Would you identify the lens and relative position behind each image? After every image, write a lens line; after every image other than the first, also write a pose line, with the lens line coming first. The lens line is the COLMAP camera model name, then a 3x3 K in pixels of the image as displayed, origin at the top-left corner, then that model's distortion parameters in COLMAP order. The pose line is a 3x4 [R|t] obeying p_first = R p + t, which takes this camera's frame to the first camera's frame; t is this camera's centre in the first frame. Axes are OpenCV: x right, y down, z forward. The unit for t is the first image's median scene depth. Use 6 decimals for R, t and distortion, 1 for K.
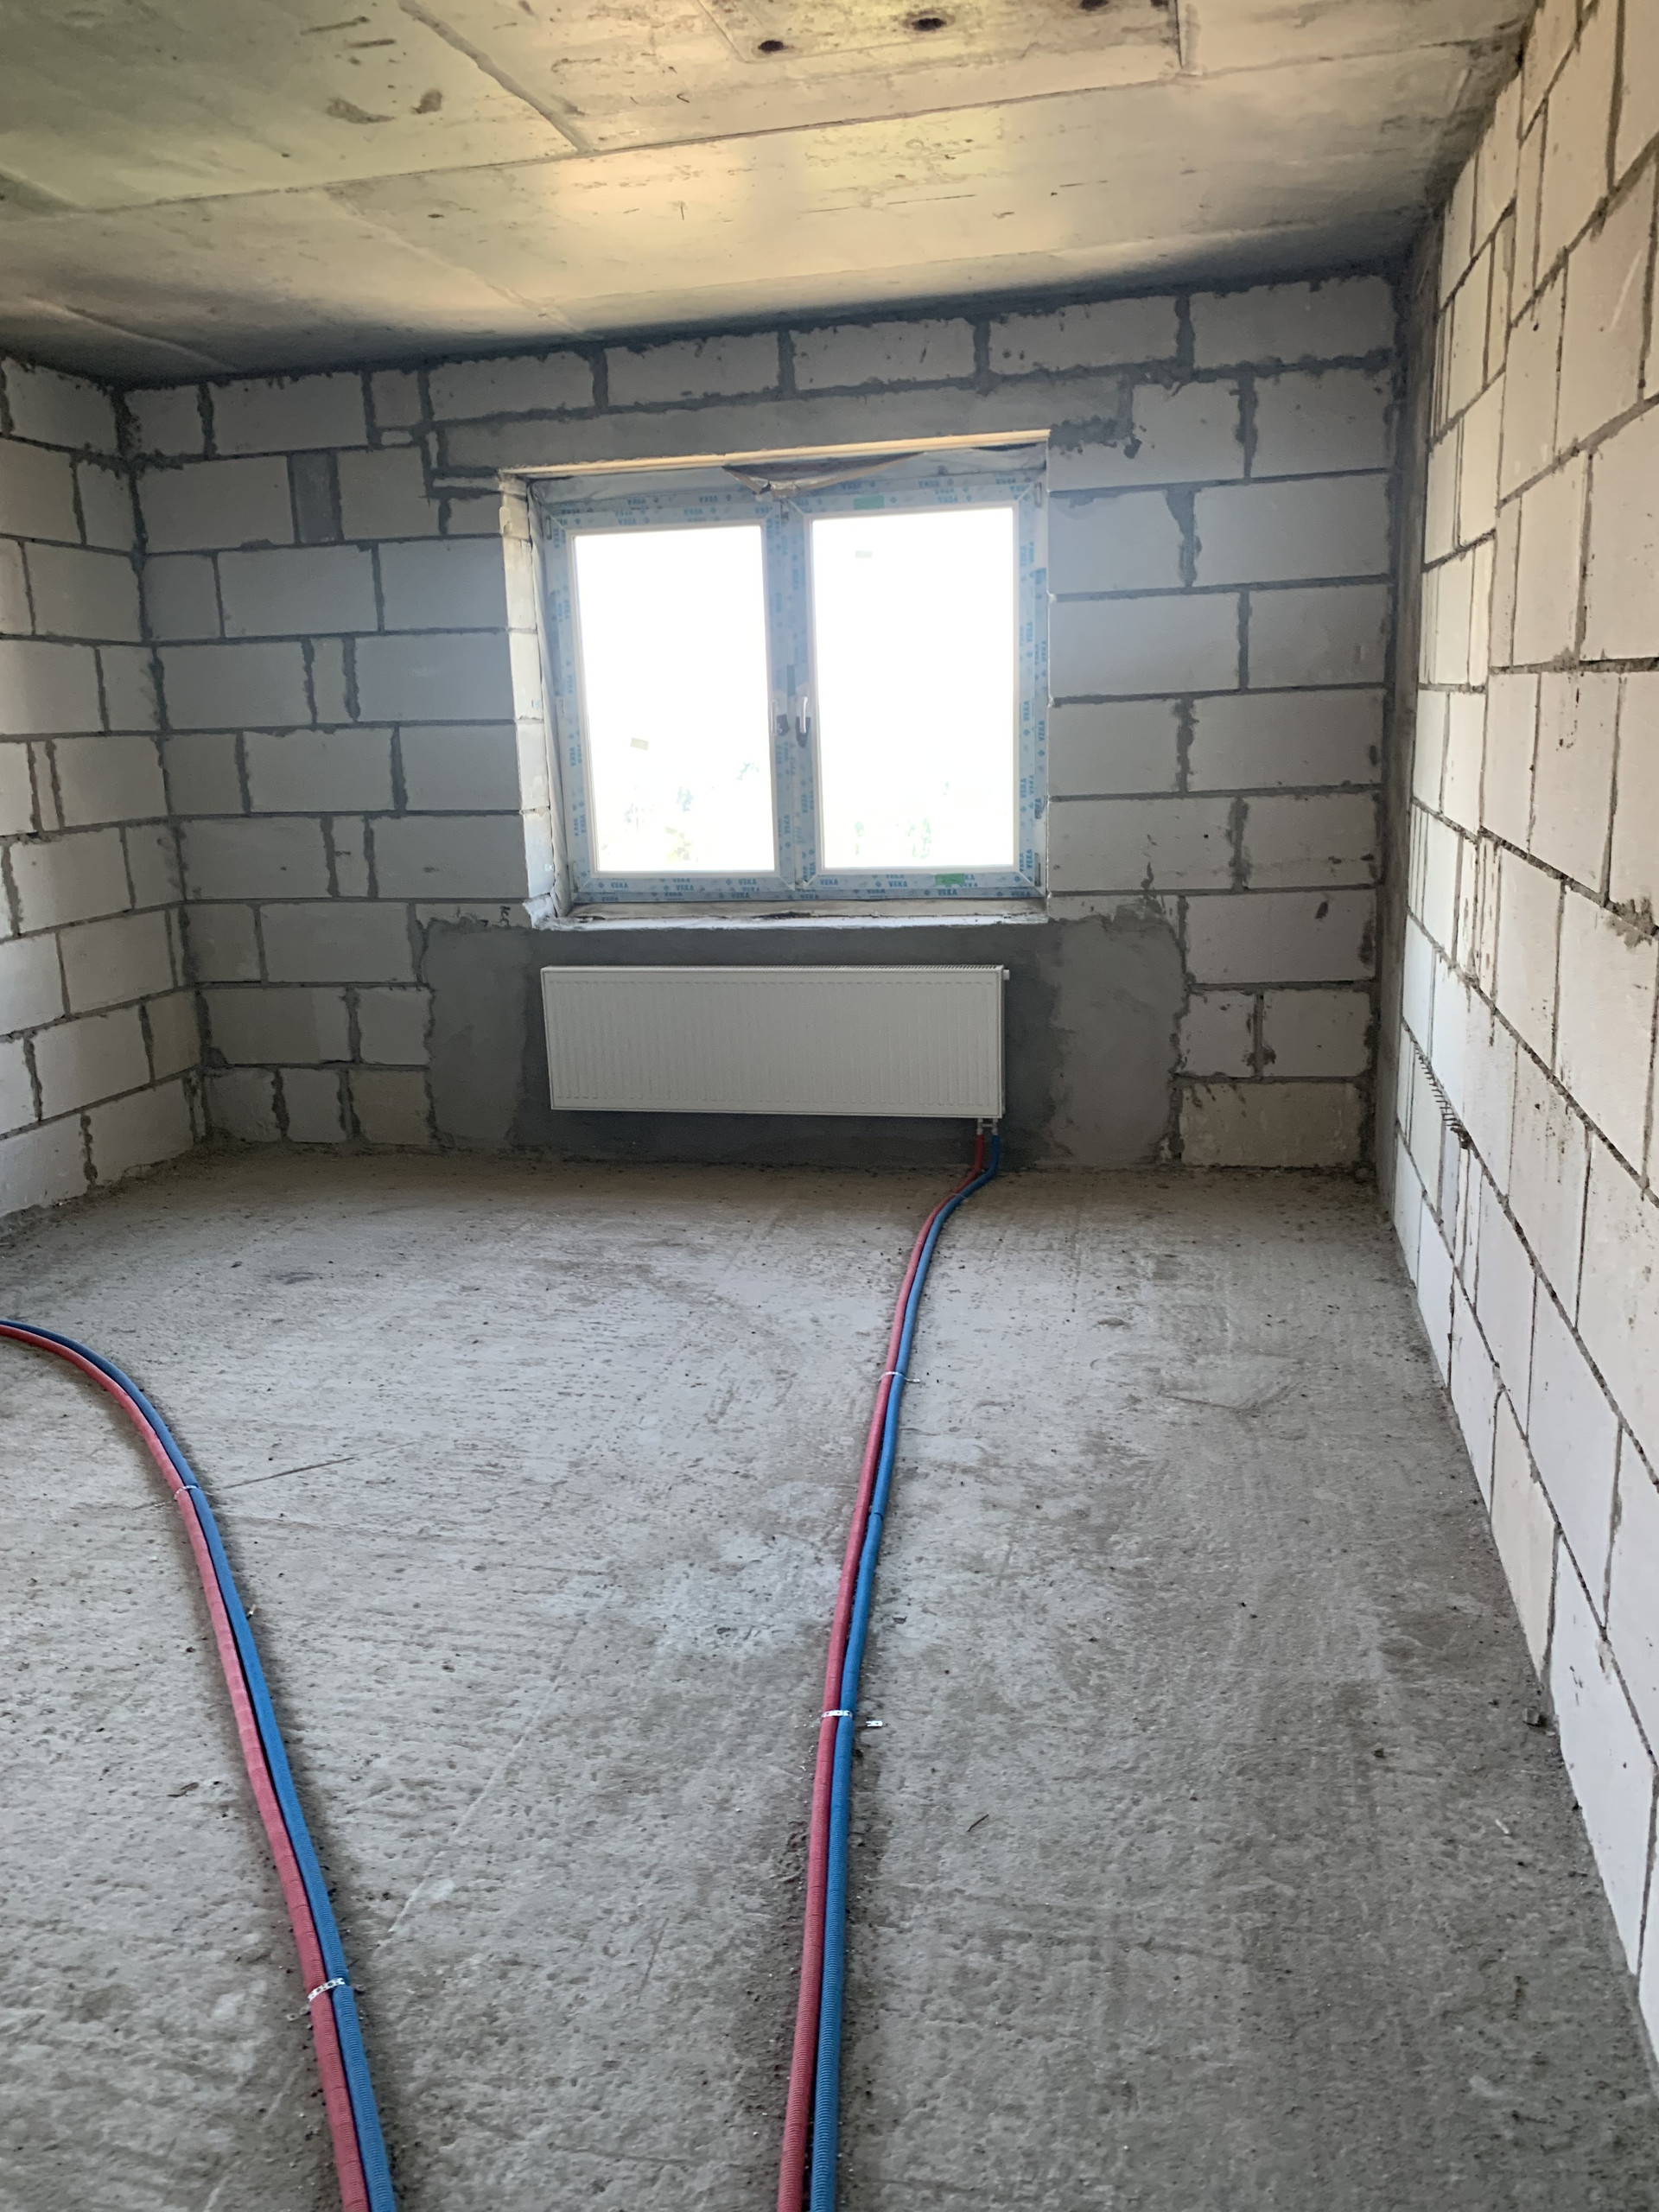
lens RADIAL K [[1693.2, 0, 817.5], [0, 1693.2, 1141.4], [0, 0, 1]] dist [0.024694, -0.025339]
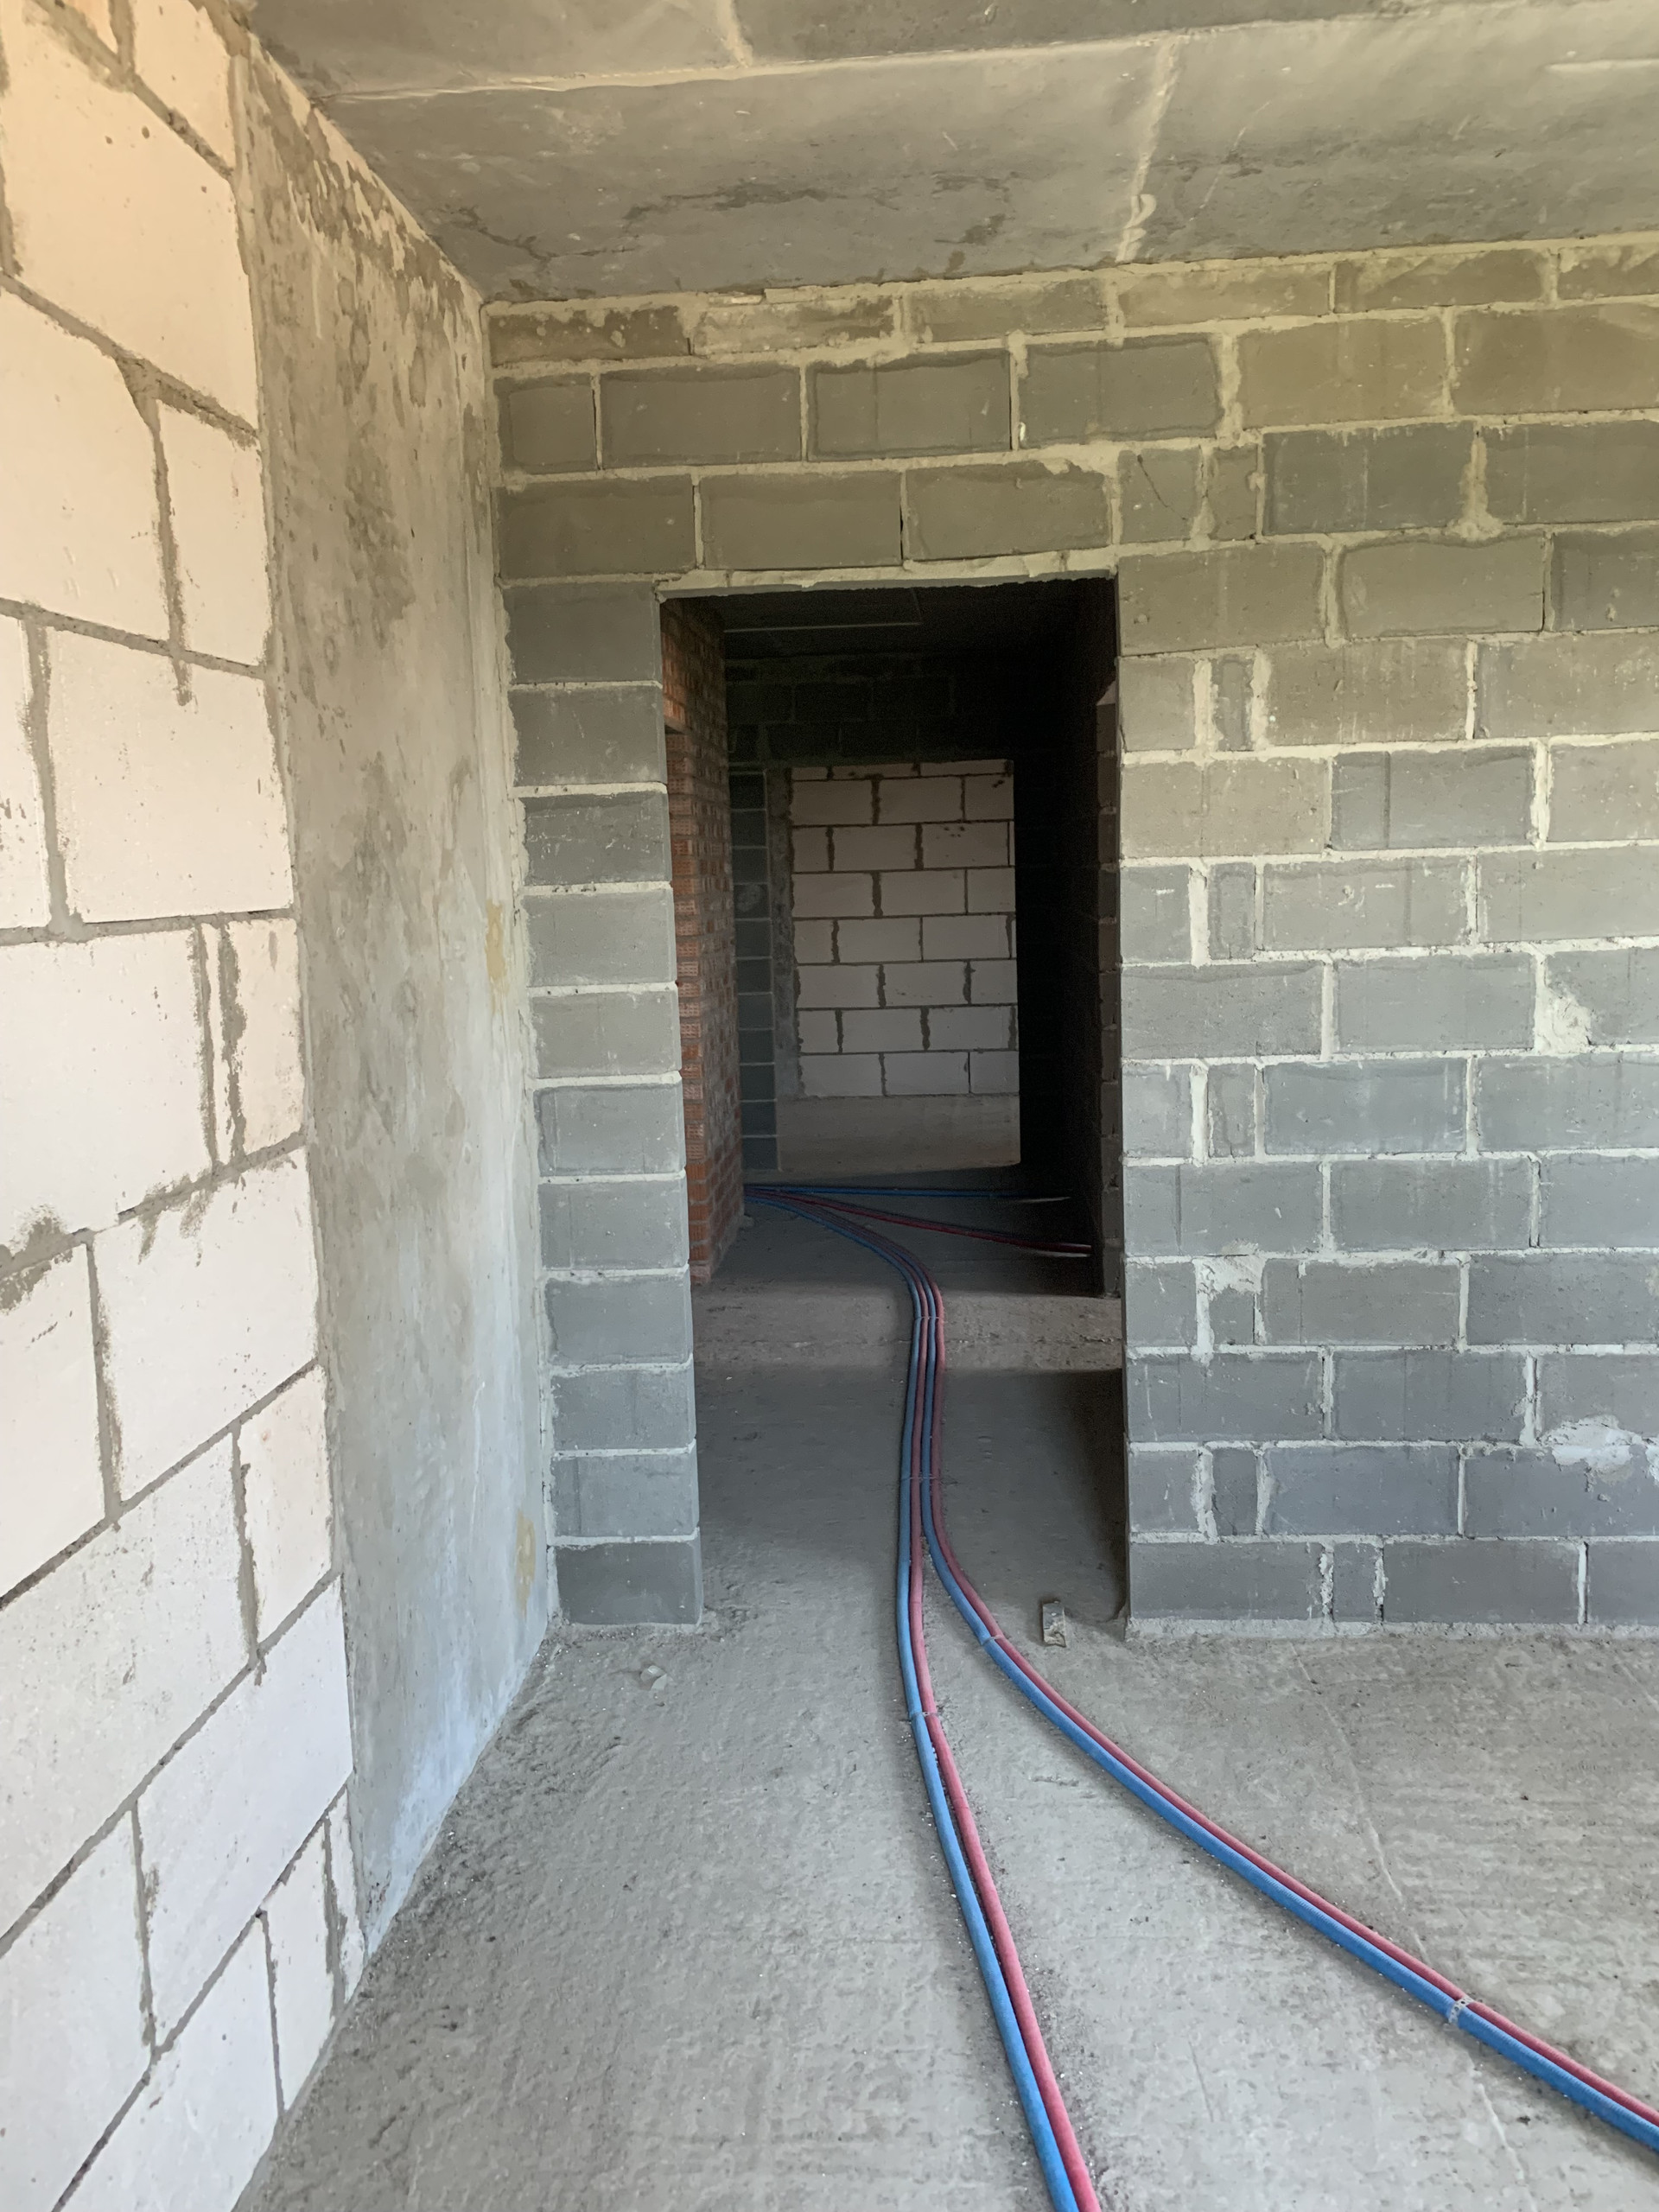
lens RADIAL K [[1693.2, 0, 830.4], [0, 1693.2, 1099.6], [0, 0, 1]] dist [0.024694, -0.025339]
pose [[-0.986441, 0.085685, -0.139974, 0.096980], [0.026735, 0.925391, 0.378070, -0.206647], [0.161926, 0.369201, -0.915134, 0.749728]]
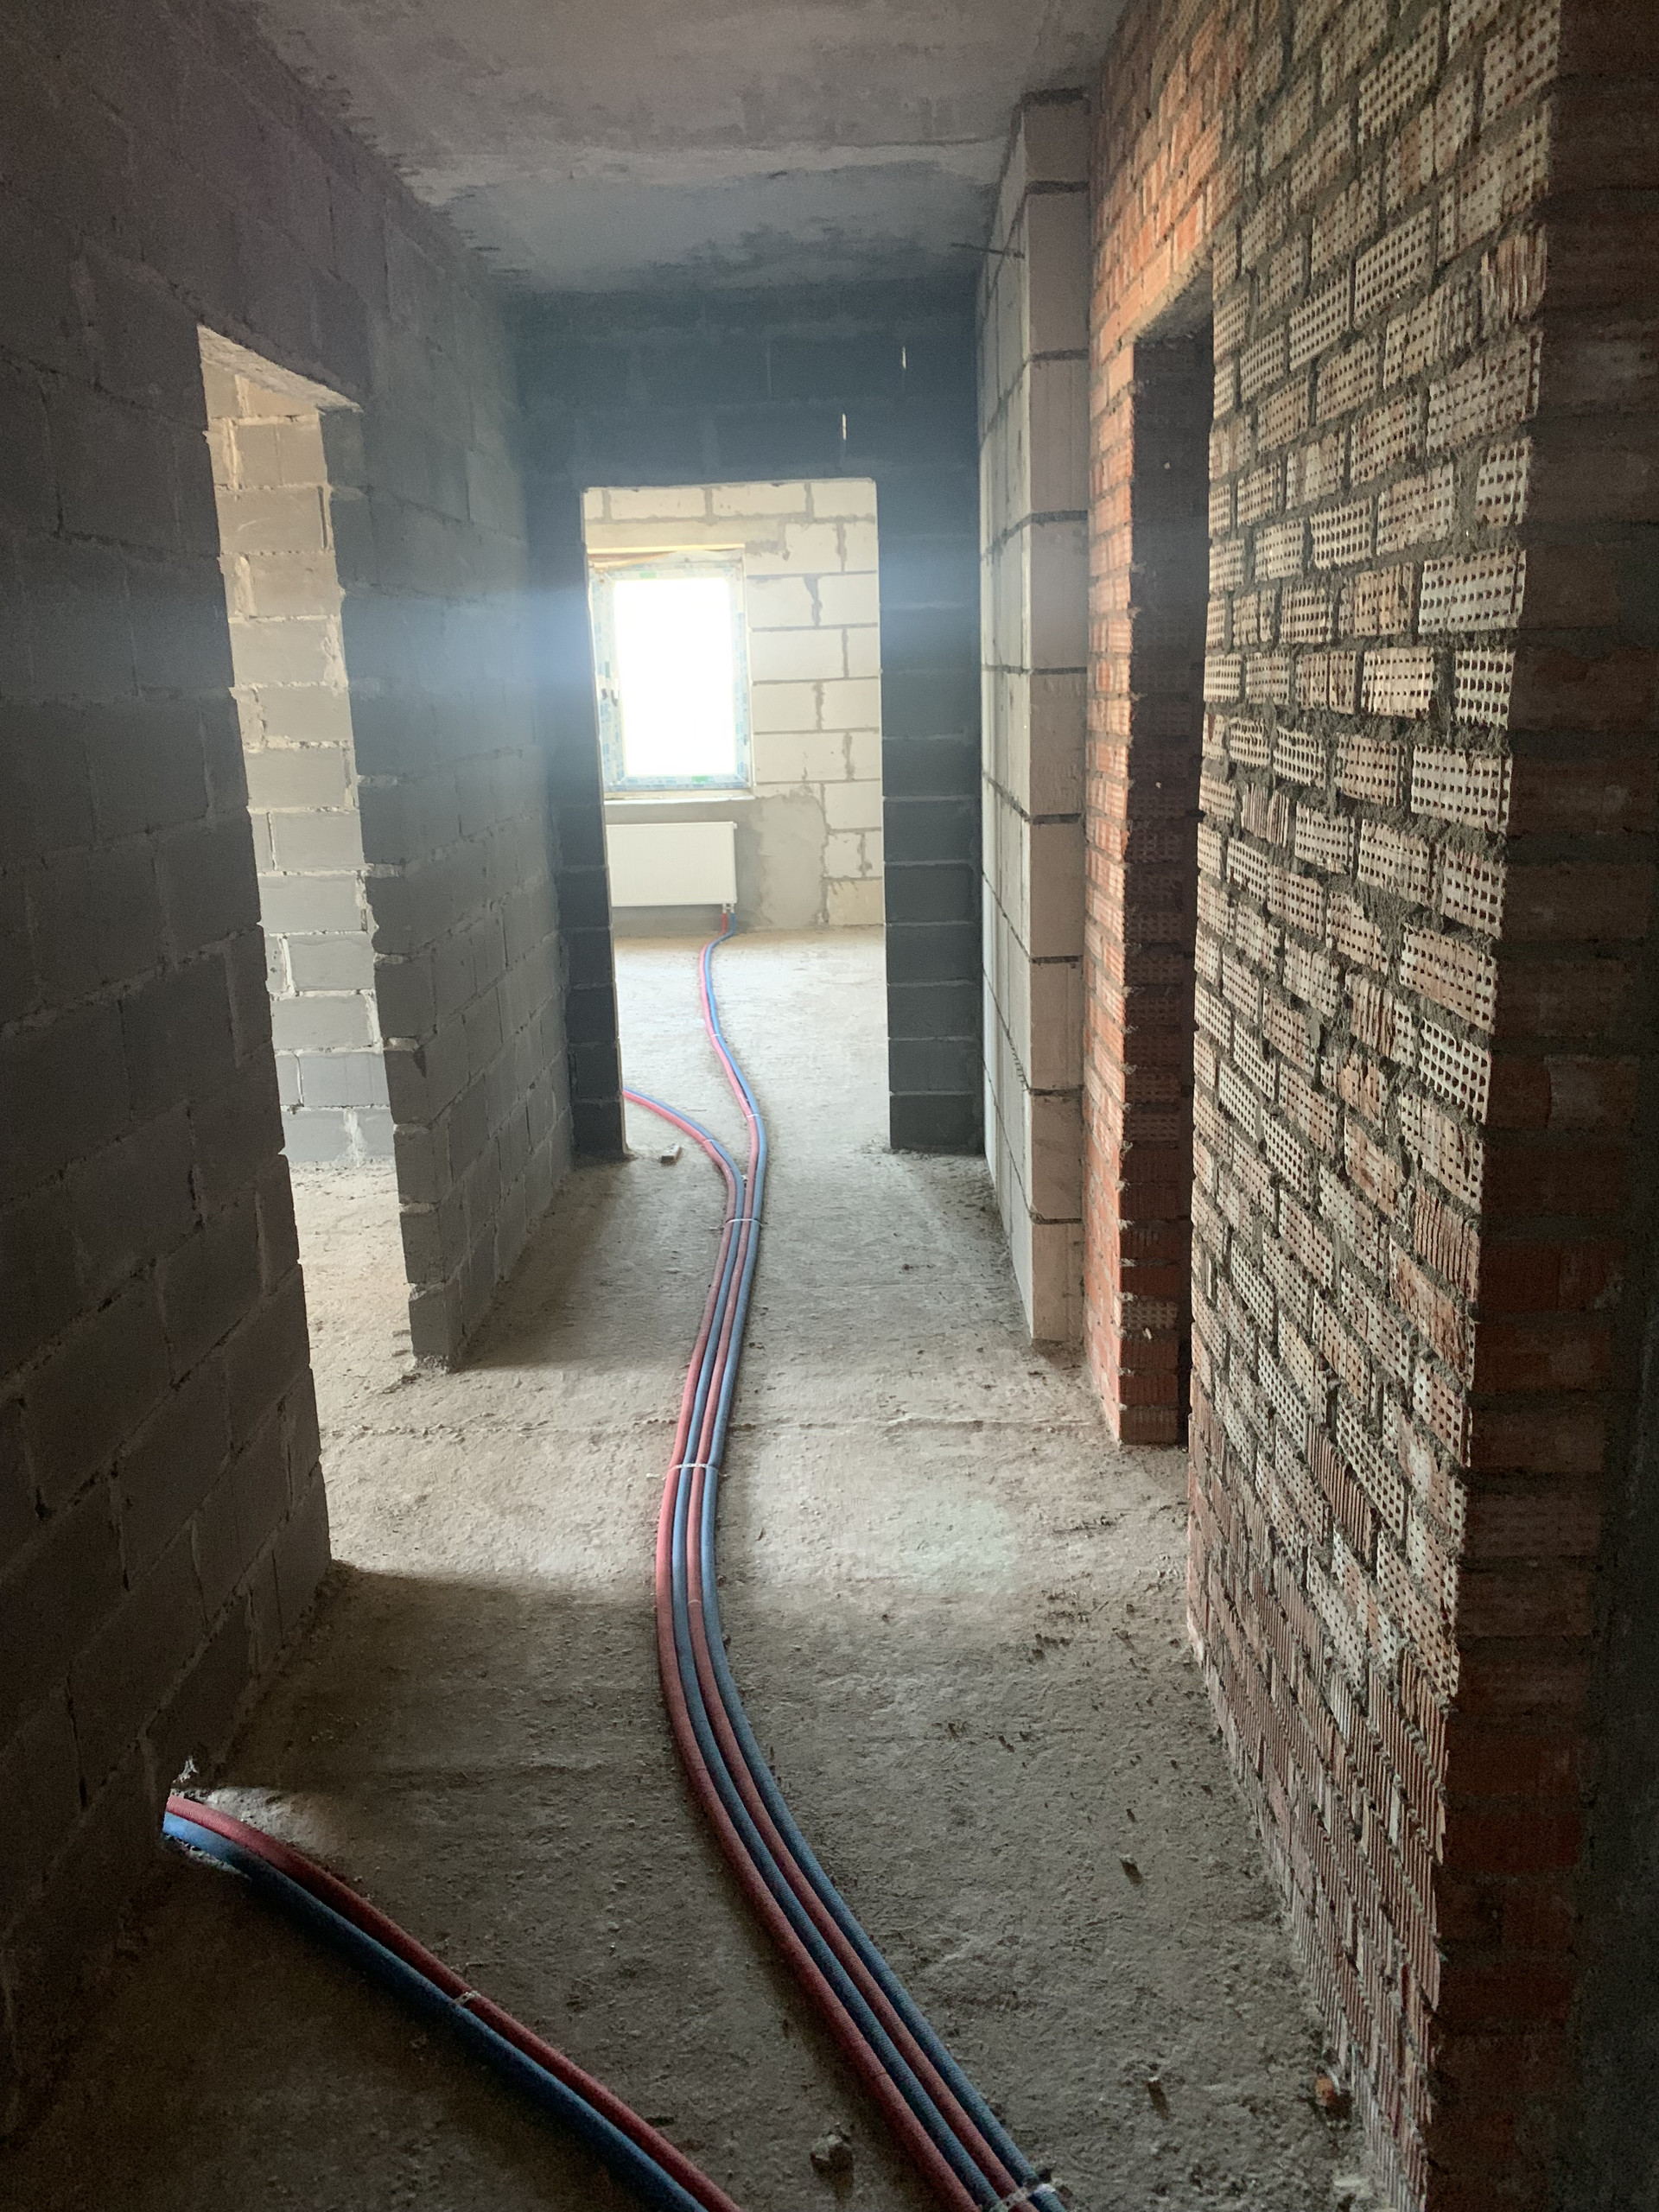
lens RADIAL K [[1693.2, 0, 830.0], [0, 1693.2, 1167.2], [0, 0, 1]] dist [0.024694, -0.025339]
pose [[0.977778, -0.052539, 0.202953, -0.214542], [0.047710, 0.998451, 0.028615, 0.264544], [-0.204142, -0.018296, 0.978770, -1.011573]]
